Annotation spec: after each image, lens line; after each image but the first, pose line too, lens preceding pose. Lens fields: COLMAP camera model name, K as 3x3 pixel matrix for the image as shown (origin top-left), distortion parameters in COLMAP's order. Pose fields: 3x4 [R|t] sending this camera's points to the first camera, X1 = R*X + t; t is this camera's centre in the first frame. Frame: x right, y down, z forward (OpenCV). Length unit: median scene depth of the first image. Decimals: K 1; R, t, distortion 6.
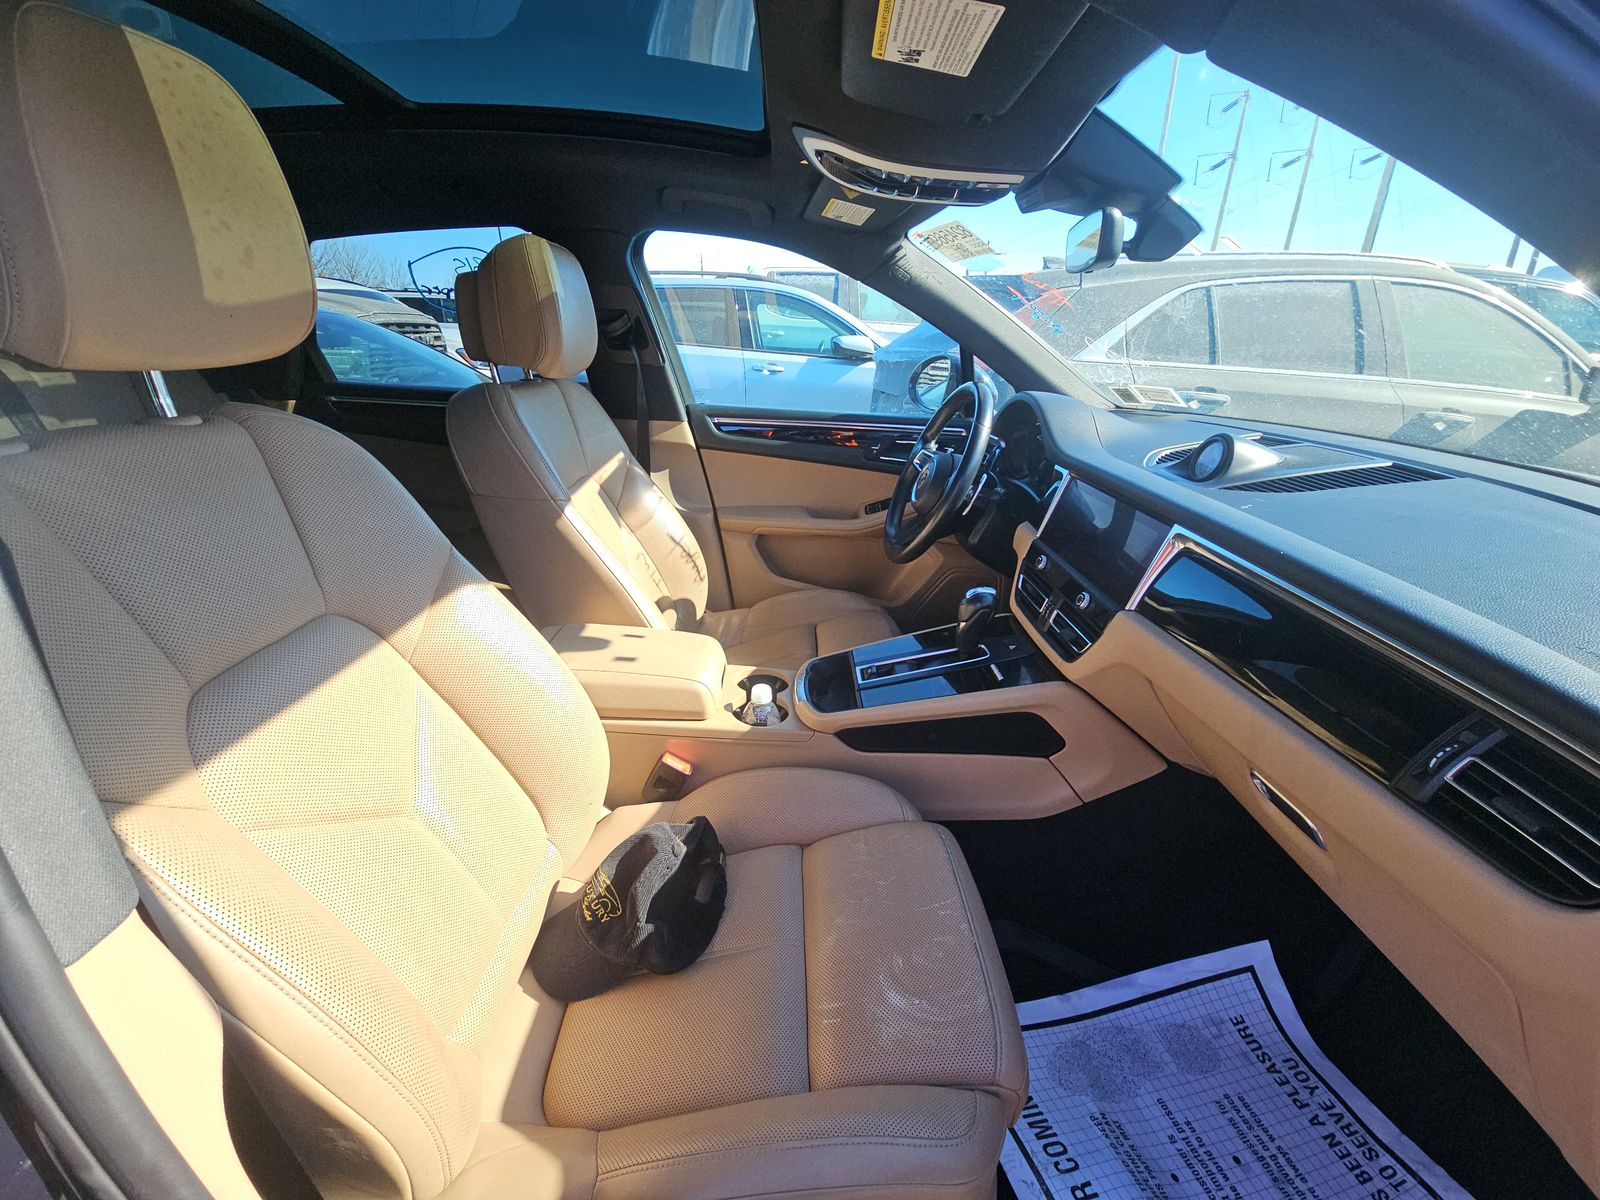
lens RADIAL K [[640.4, 0, 800.0], [0, 640.4, 600.0], [0, 0, 1]] dist [0.007726, -0.006681]
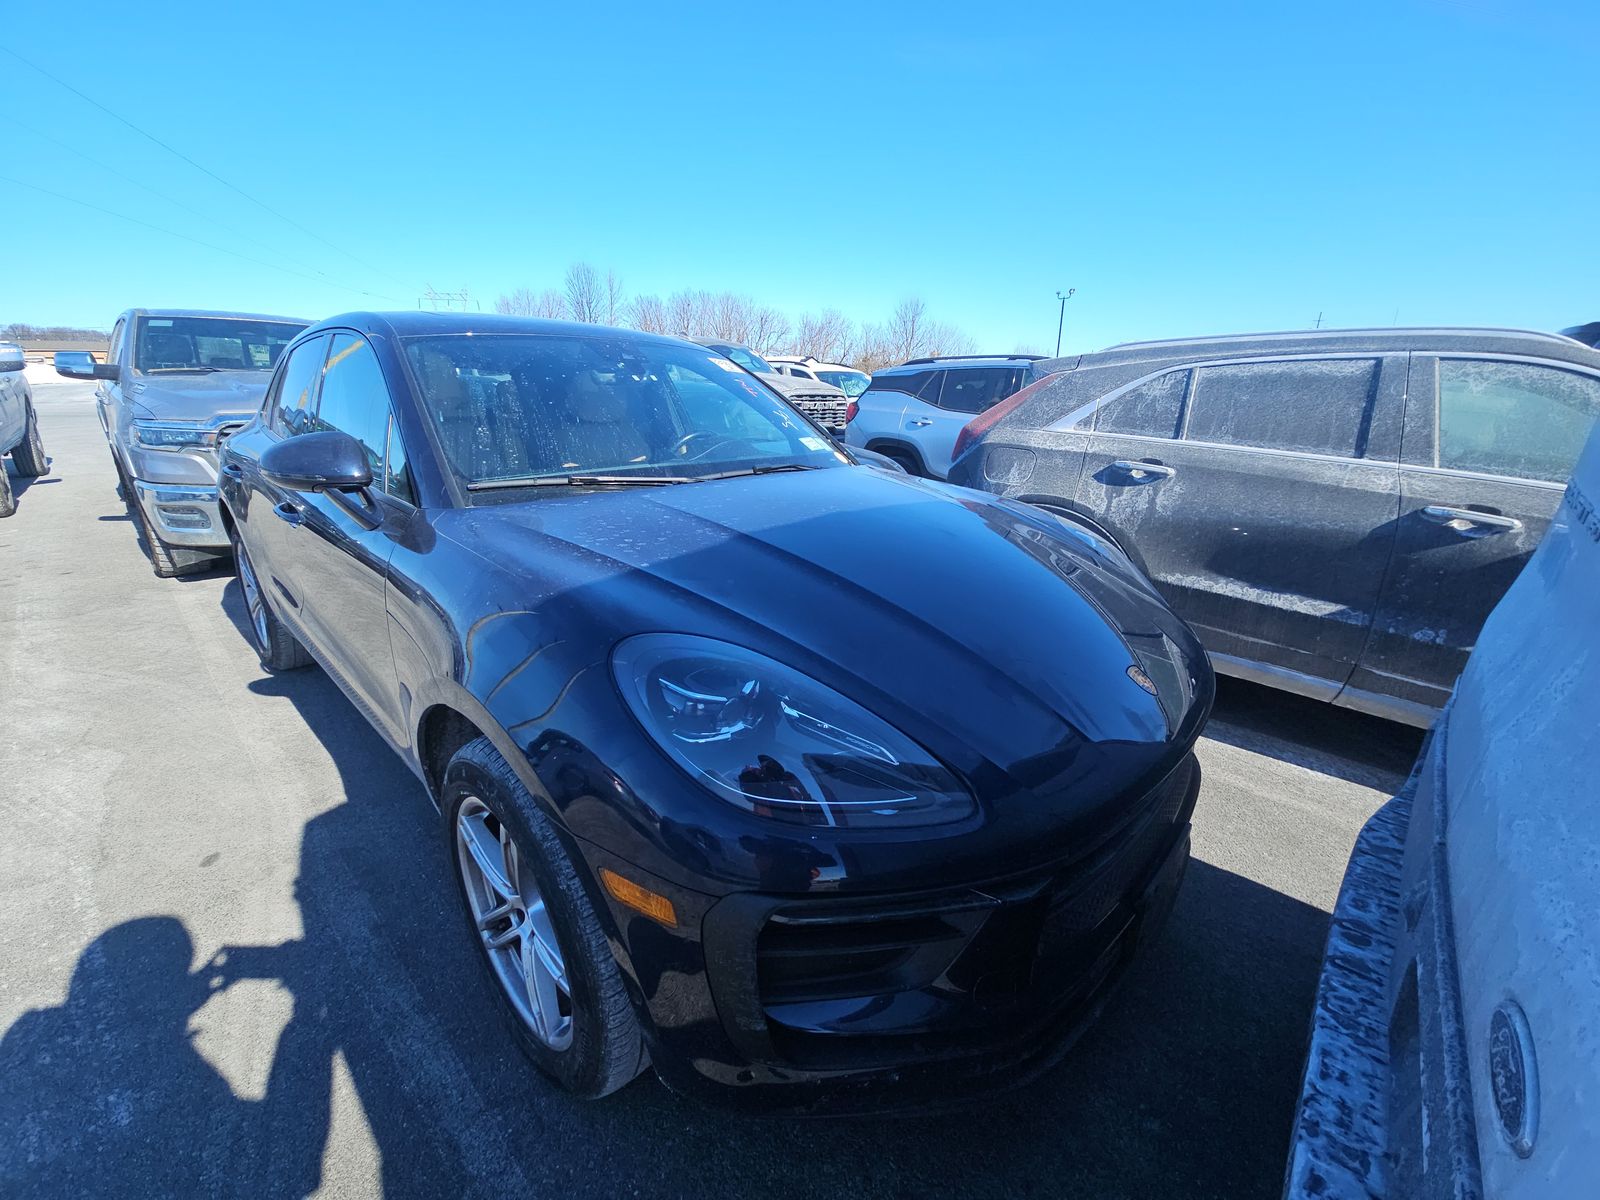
lens RADIAL K [[640.4, 0, 800.0], [0, 640.4, 600.0], [0, 0, 1]] dist [0.007726, -0.006681]
pose [[0.706926, 0.220408, -0.672068, 0.973455], [-0.282348, 0.959151, 0.017566, 0.043733], [0.648487, 0.177339, 0.740281, -0.137589]]
